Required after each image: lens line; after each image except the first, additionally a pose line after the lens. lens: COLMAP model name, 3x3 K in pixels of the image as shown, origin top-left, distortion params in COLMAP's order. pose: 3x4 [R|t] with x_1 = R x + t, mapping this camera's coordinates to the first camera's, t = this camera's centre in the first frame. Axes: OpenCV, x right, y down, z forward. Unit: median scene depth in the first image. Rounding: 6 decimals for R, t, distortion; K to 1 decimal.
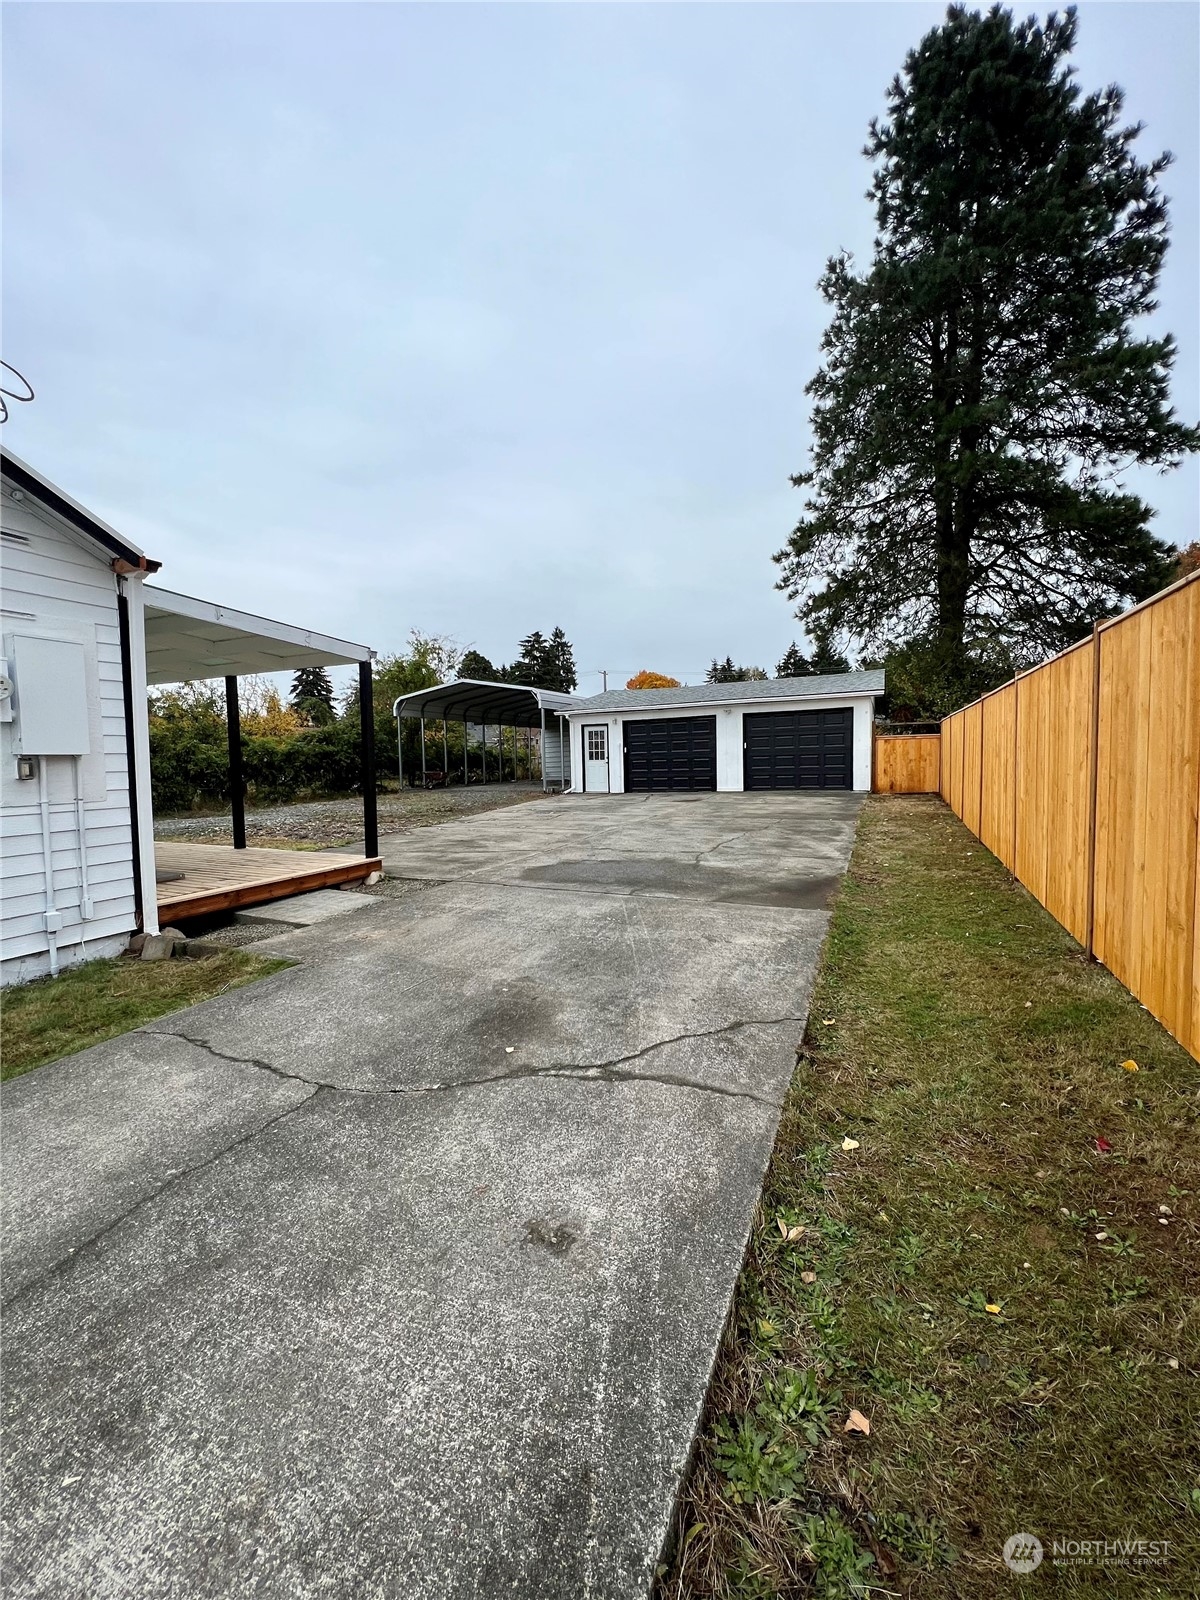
lens RADIAL K [[640.5, 0, 601.9], [0, 640.5, 798.0], [0, 0, 1]] dist [-0.002076, 0.000523]
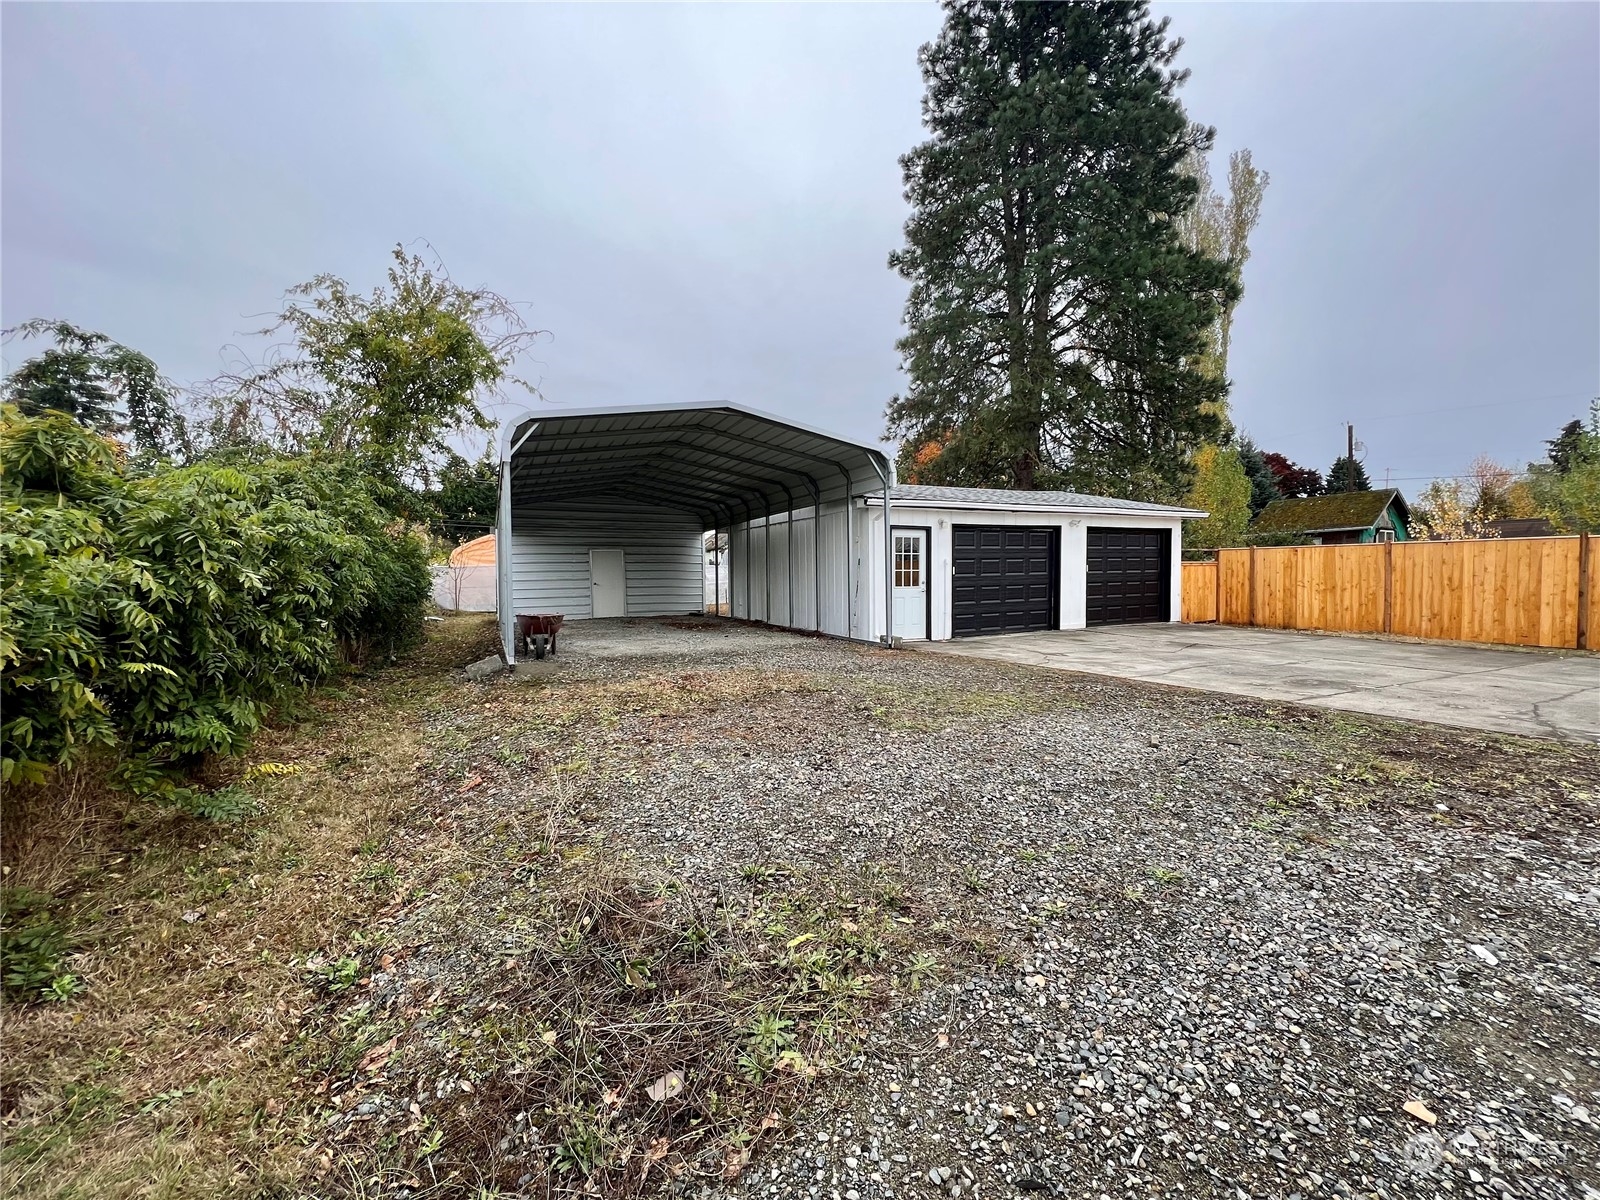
lens RADIAL K [[640.5, 0, 802.5], [0, 640.5, 602.4], [0, 0, 1]] dist [-0.002076, 0.000523]
pose [[0.638095, -0.006034, 0.769934, -0.533403], [0.053287, 0.997918, -0.036342, -0.028416], [-0.768111, 0.064217, 0.637088, 0.702058]]
